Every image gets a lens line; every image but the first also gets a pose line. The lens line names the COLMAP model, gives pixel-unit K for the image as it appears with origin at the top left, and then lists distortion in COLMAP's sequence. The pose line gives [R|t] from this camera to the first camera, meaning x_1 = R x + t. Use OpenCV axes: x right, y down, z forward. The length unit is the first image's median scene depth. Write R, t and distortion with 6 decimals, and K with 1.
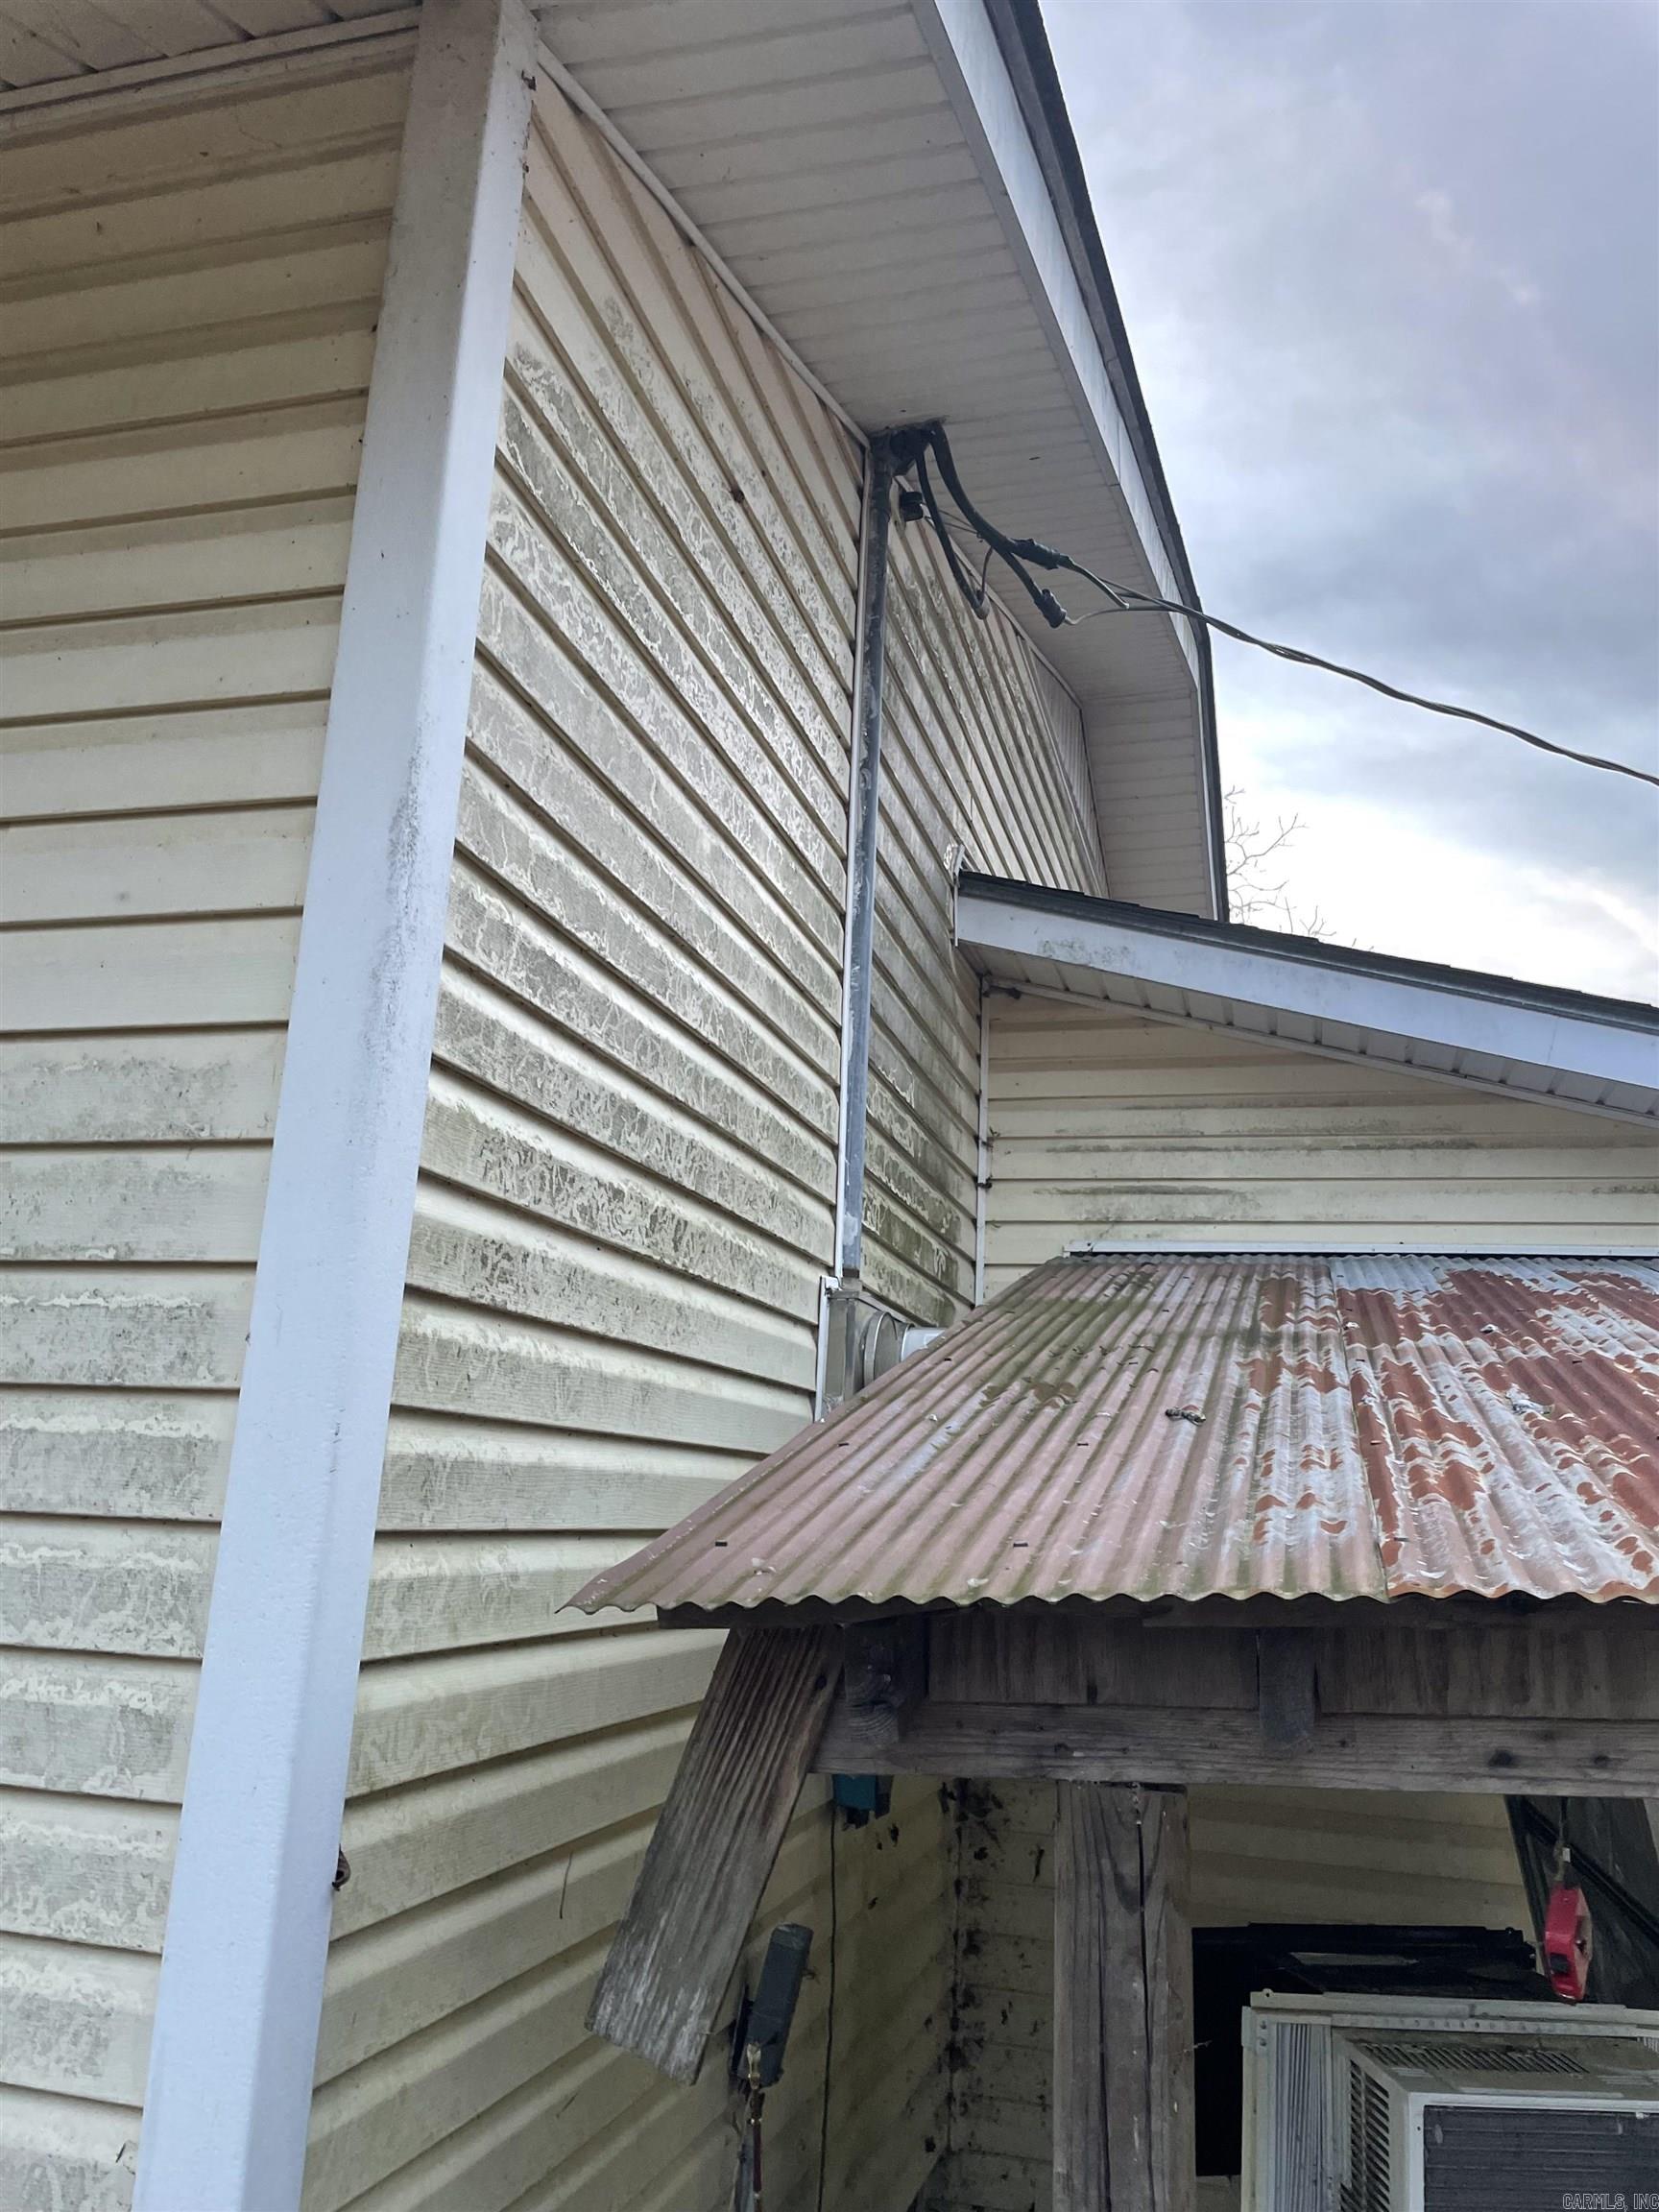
lens RADIAL K [[1670.2, 0, 829.5], [0, 1670.2, 1106.0], [0, 0, 1]] dist [0.095643, -0.112296]
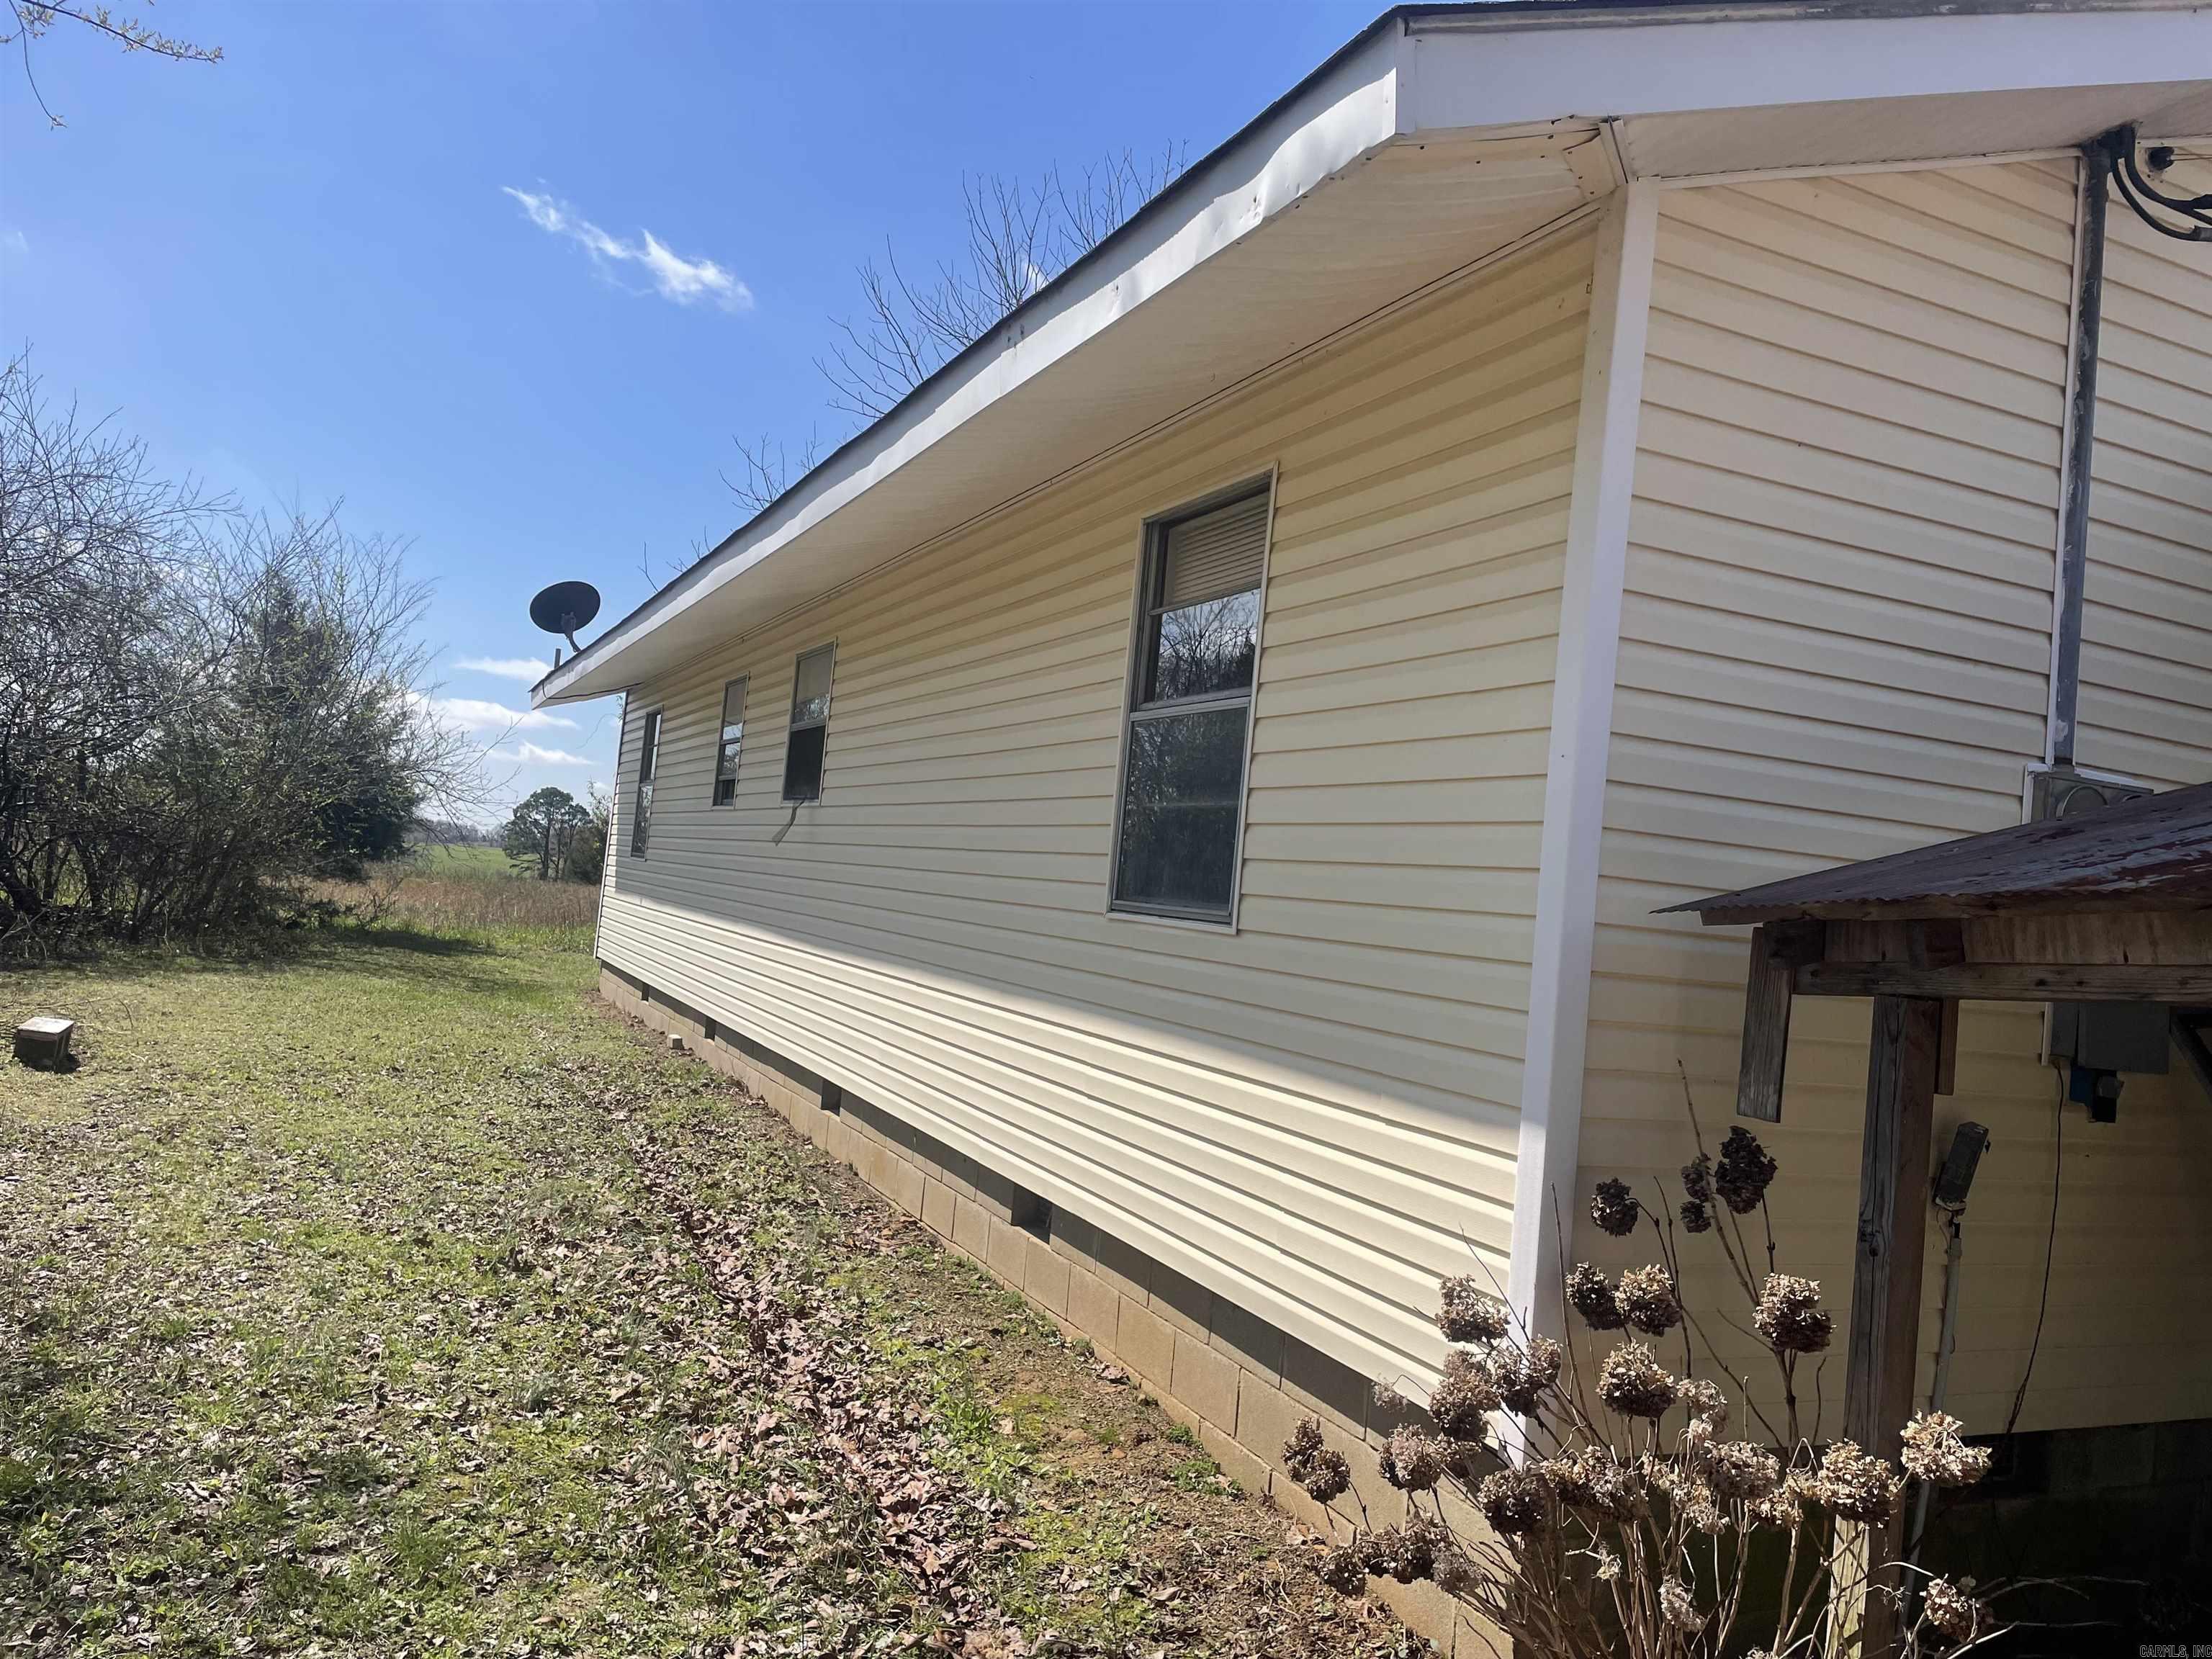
lens RADIAL K [[1670.2, 0, 1121.0], [0, 1670.2, 830.0], [0, 0, 1]] dist [0.095643, -0.112296]
pose [[0.648018, -0.018054, -0.761411, 1.117163], [0.121230, 0.989418, 0.079715, -0.108764], [0.751915, -0.143963, 0.643350, -1.084609]]
